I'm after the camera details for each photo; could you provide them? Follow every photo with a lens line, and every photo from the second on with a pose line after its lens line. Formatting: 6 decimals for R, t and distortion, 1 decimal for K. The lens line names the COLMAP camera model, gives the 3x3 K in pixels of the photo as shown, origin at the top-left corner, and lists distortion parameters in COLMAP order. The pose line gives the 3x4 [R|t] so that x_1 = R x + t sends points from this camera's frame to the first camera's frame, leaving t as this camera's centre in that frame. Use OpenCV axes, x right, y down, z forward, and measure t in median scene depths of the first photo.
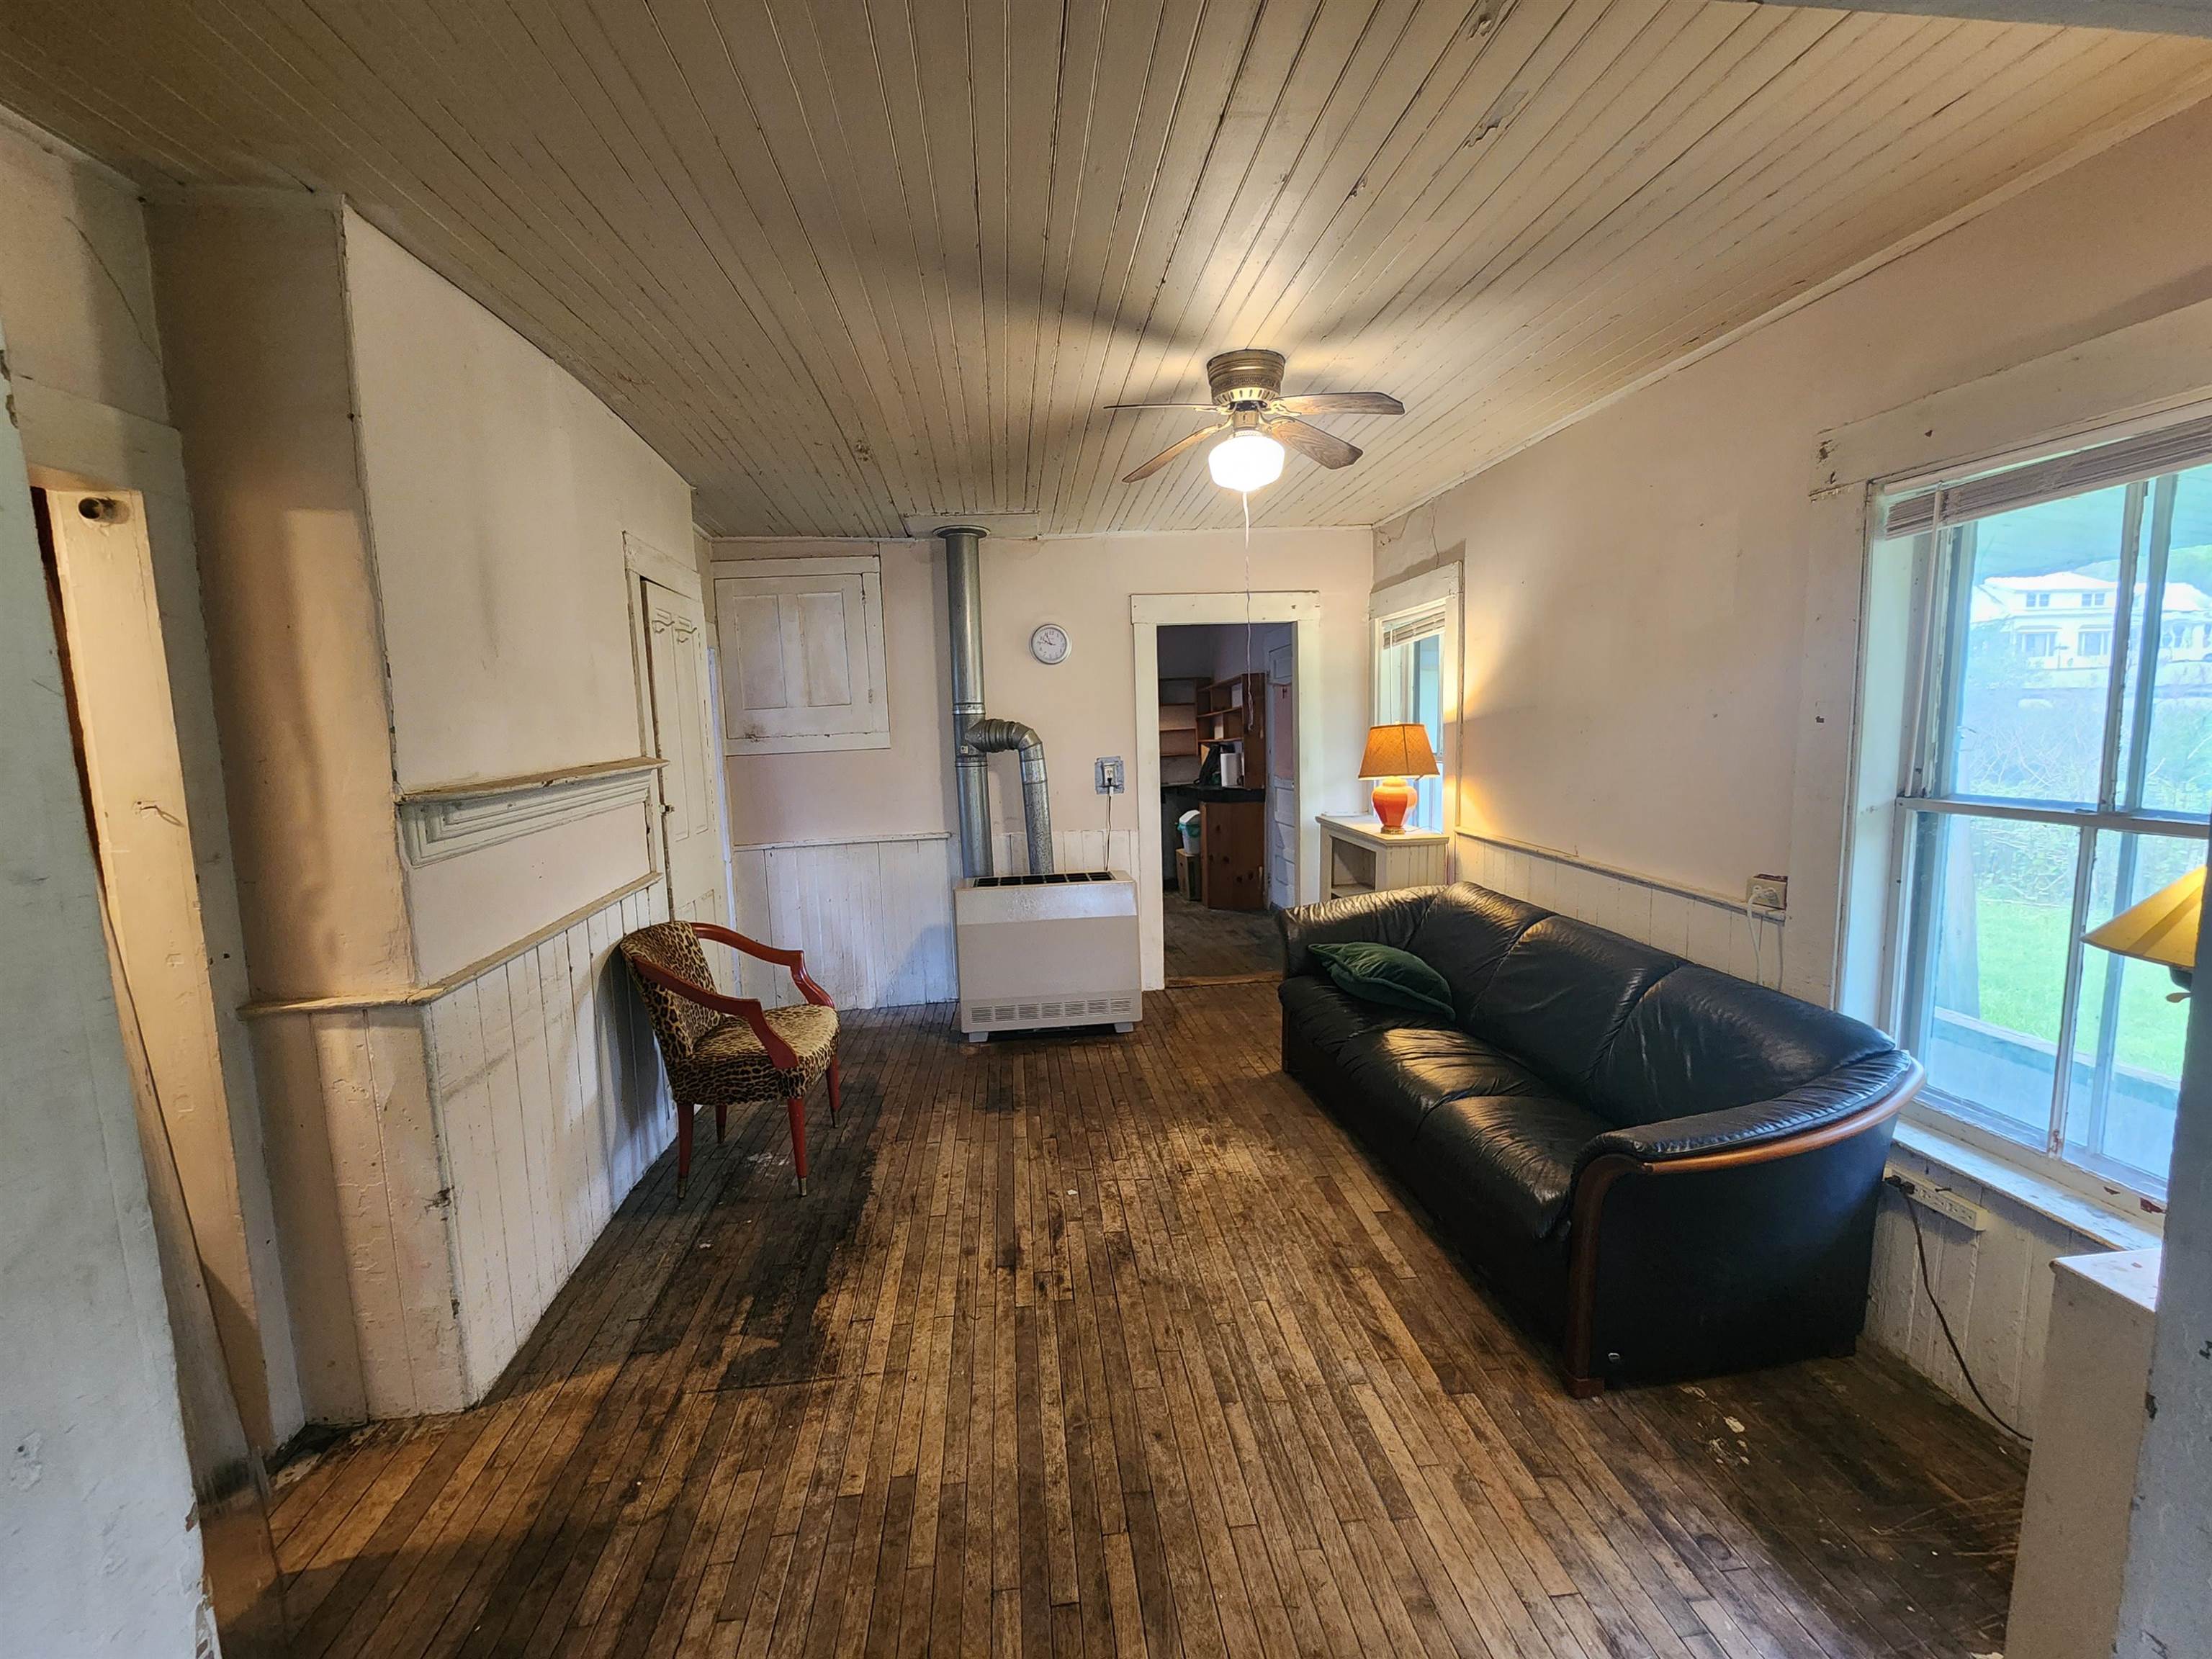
lens RADIAL K [[908.9, 0, 1107.0], [0, 908.9, 837.4], [0, 0, 1]] dist [0.000176, 0.000024]
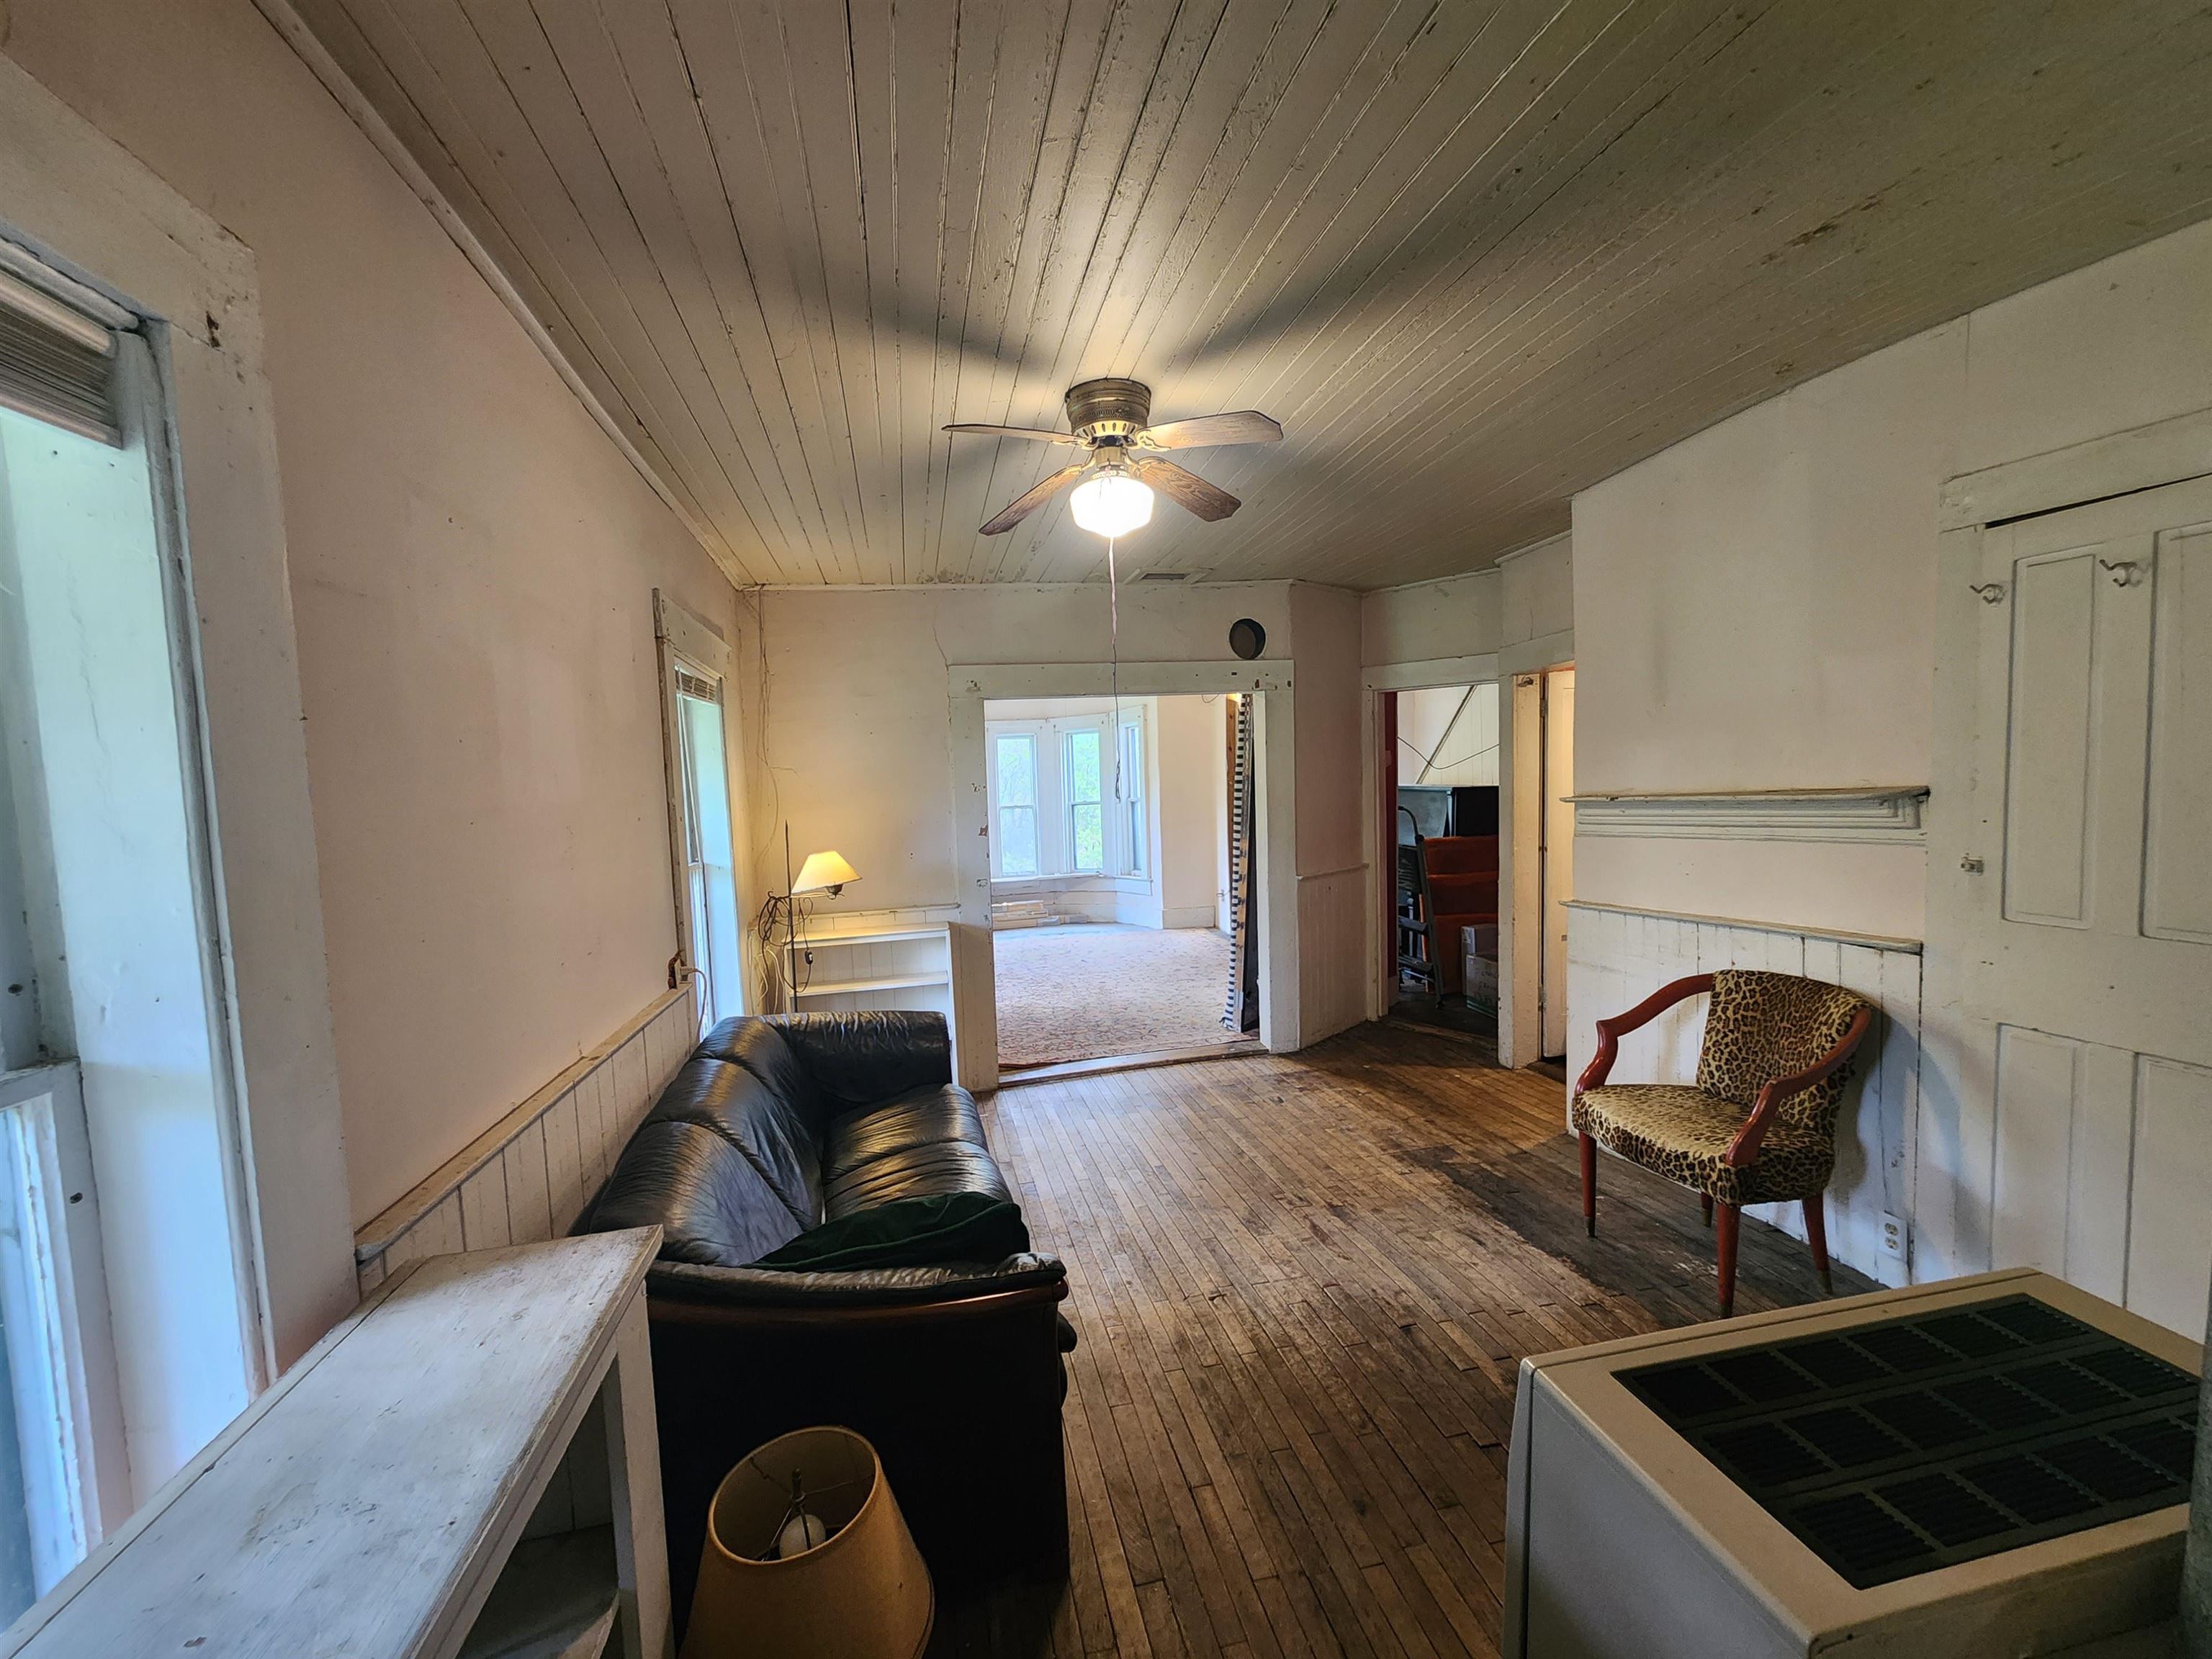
lens RADIAL K [[892.7, 0, 1091.3], [0, 892.7, 837.0], [0, 0, 1]] dist [-0.000846, -0.000358]
pose [[-0.994151, 0.071181, -0.081221, 0.226525], [0.054952, 0.980828, 0.186967, -0.216545], [0.092972, 0.181411, -0.979003, 1.615642]]
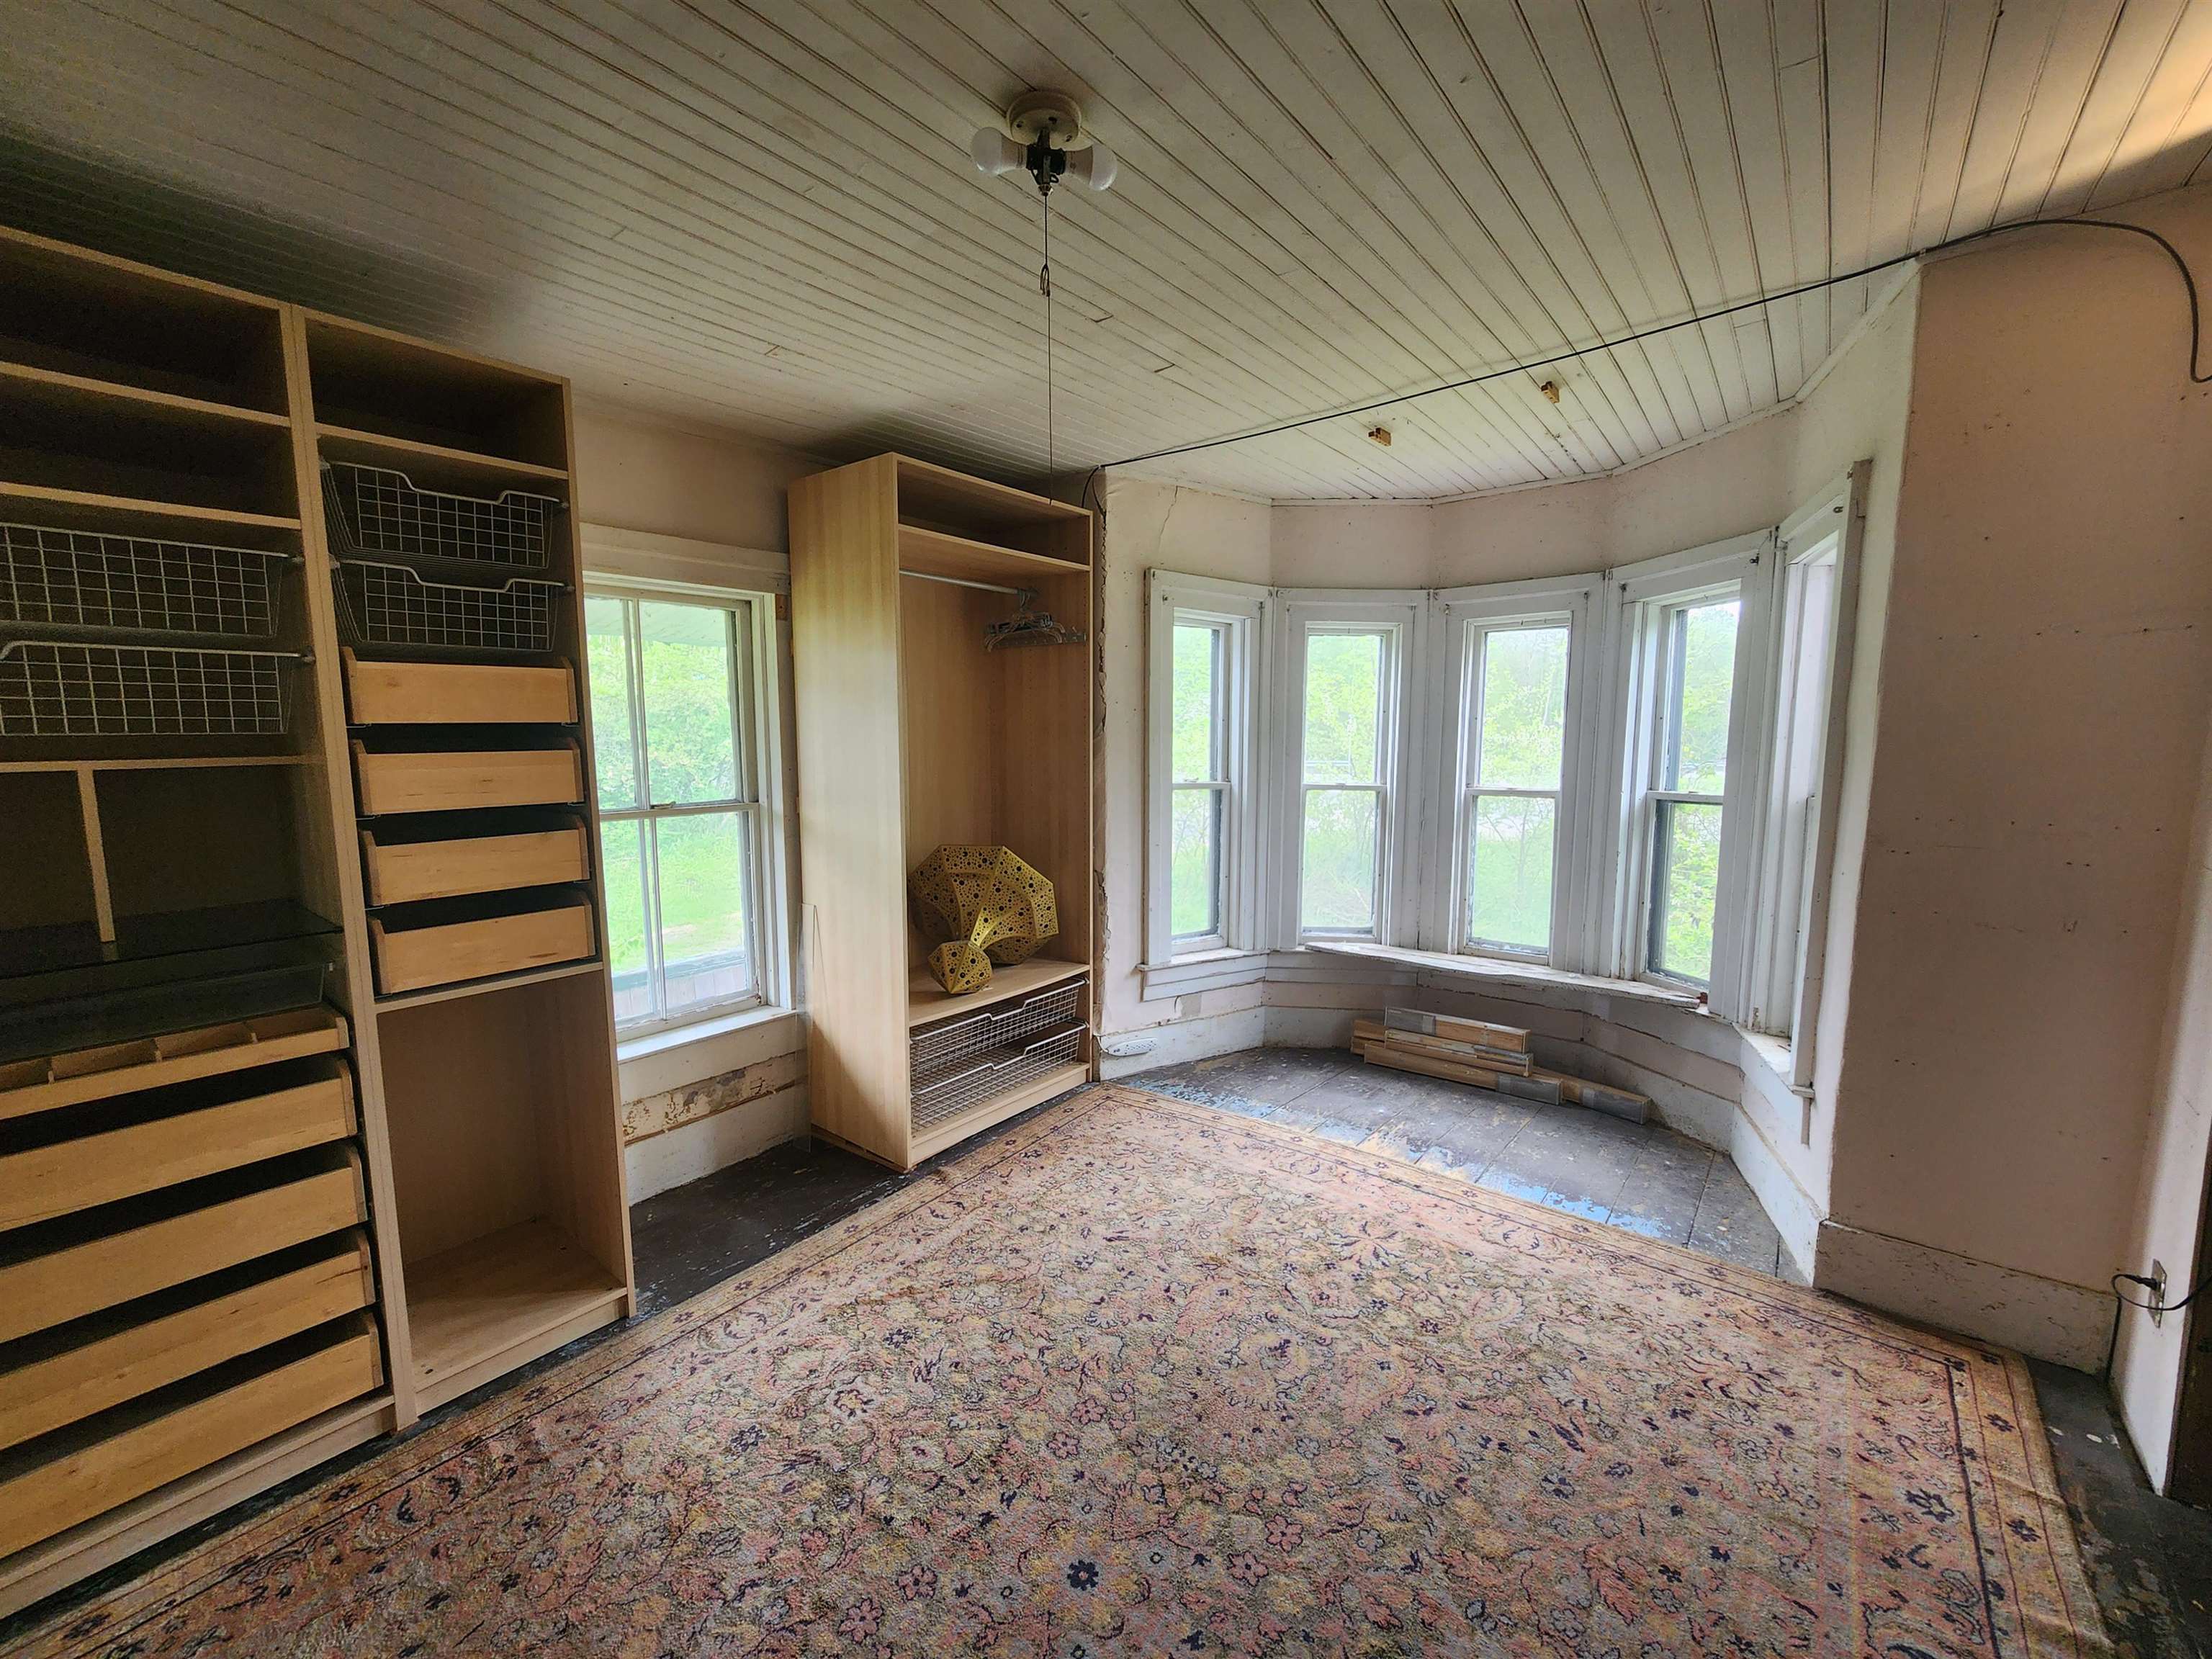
lens RADIAL K [[908.9, 0, 1107.0], [0, 908.9, 837.4], [0, 0, 1]] dist [0.000176, 0.000024]
pose [[-0.701578, -0.064646, 0.709654, -0.289430], [0.099011, 0.977373, 0.186919, -0.004282], [-0.705680, 0.201402, -0.679303, -0.067887]]
